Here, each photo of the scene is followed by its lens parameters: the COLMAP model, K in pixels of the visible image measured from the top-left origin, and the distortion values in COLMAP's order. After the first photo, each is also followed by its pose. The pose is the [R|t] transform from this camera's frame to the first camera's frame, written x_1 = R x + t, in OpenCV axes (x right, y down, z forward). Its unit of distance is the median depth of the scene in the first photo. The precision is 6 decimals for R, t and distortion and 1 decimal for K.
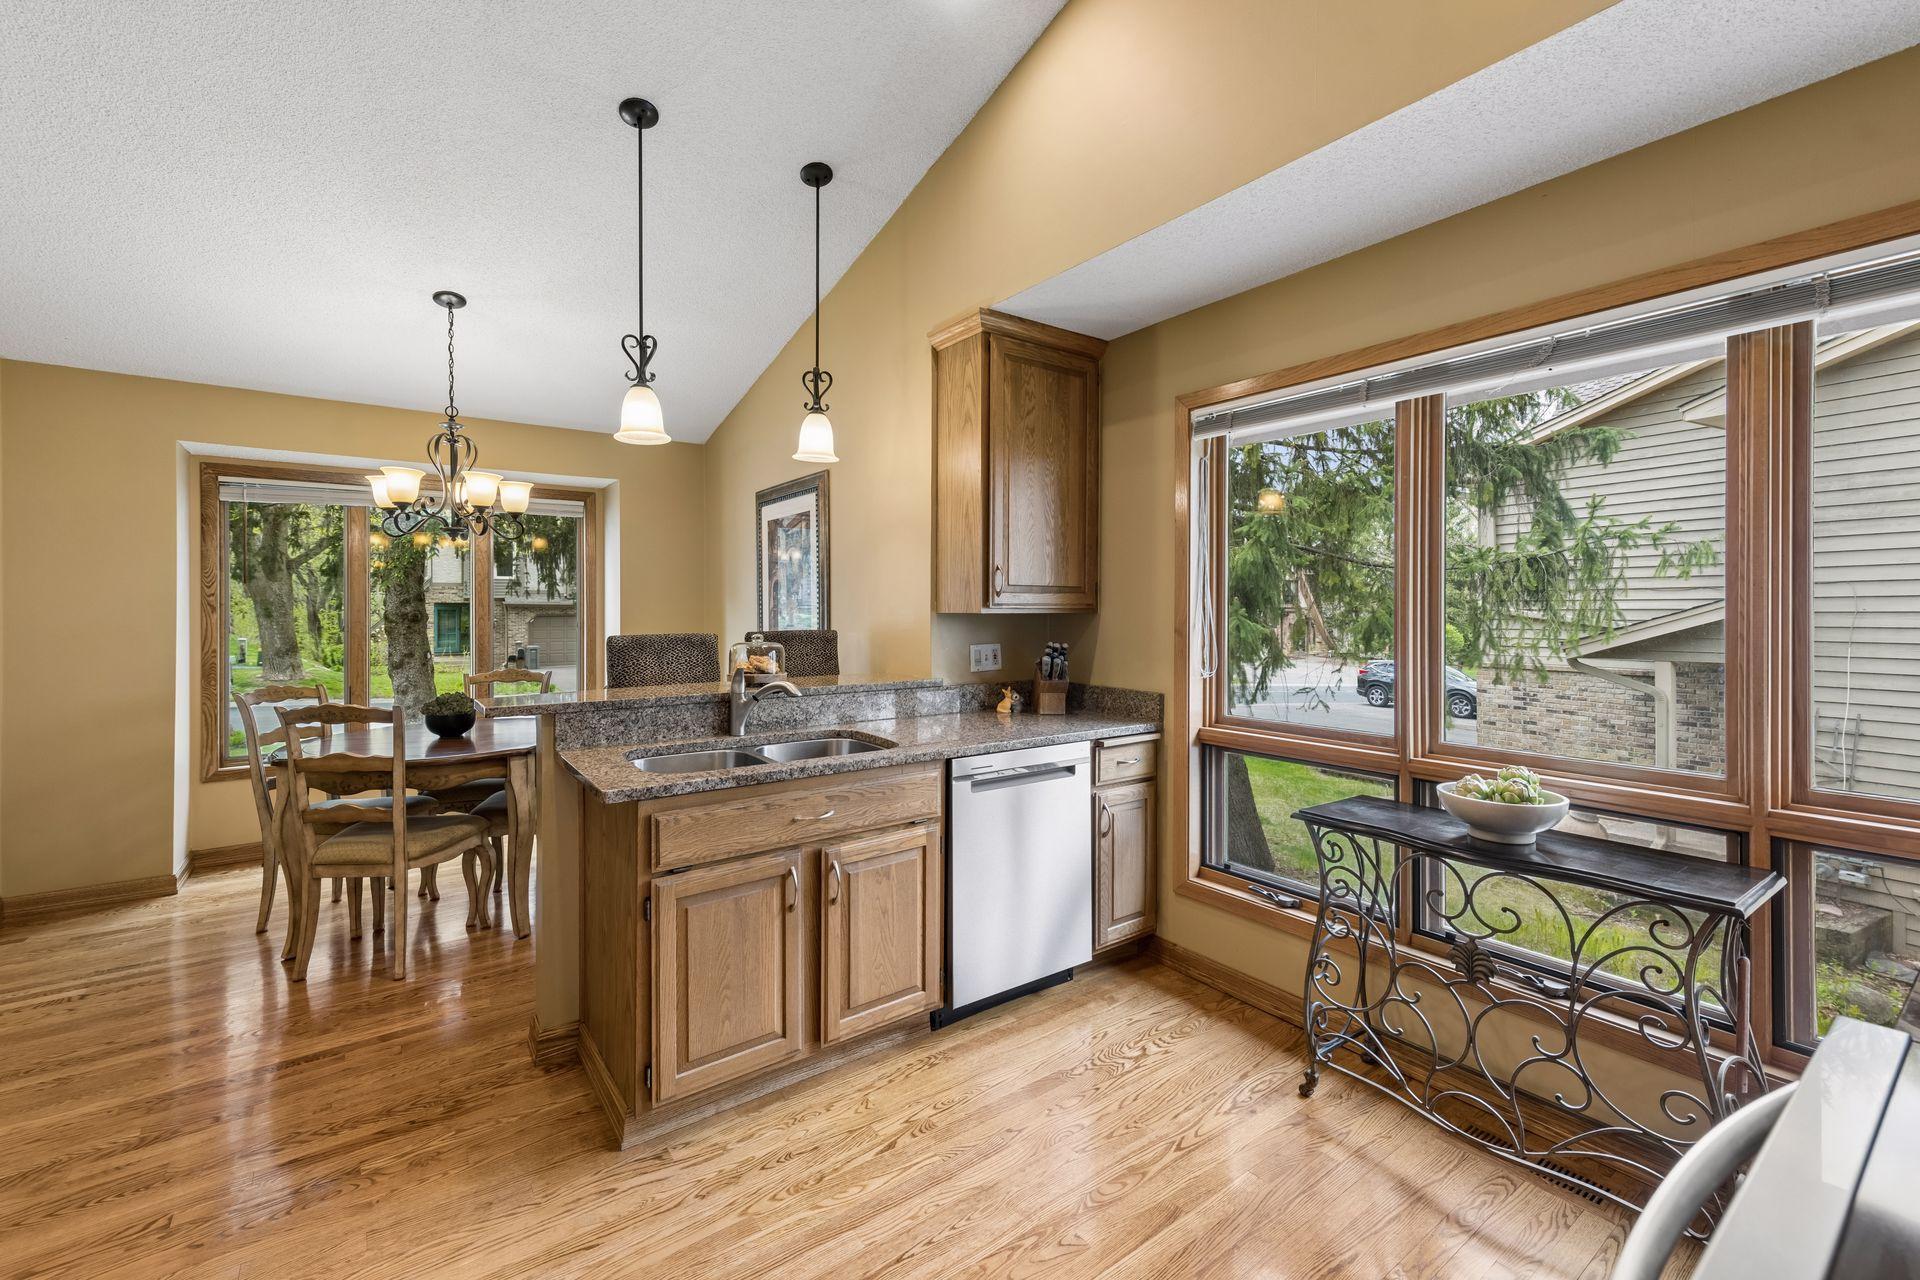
lens RADIAL K [[789.0, 0, 966.2], [0, 789.0, 619.4], [0, 0, 1]] dist [0.001794, 0.000416]
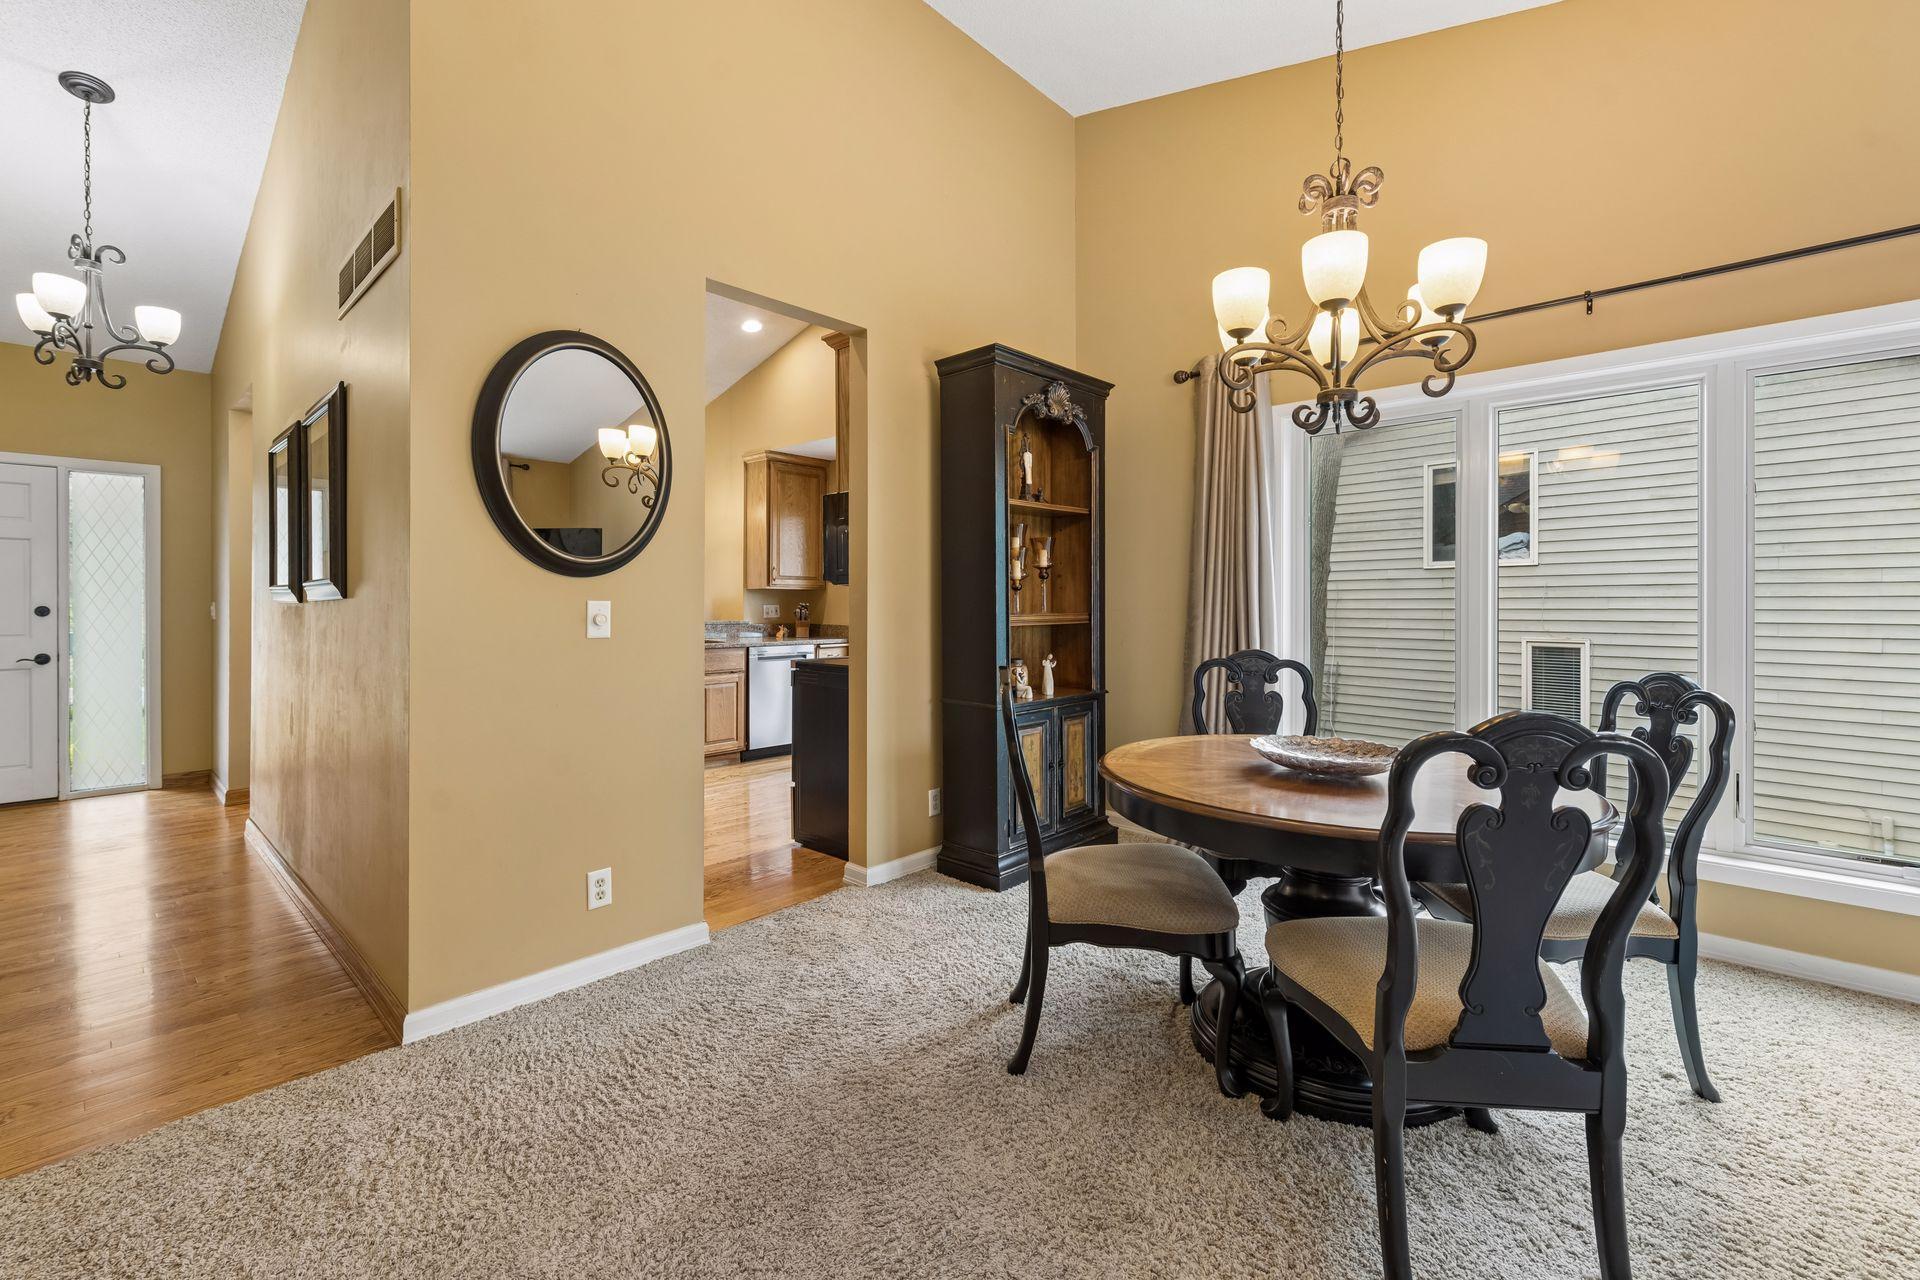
lens RADIAL K [[789.0, 0, 958.2], [0, 789.0, 621.0], [0, 0, 1]] dist [0.001794, 0.000416]
pose [[0.981534, -0.000035, 0.191287, 0.120058], [-0.001569, 0.999965, 0.008238, 0.061411], [-0.191280, -0.008386, 0.981500, -1.219277]]
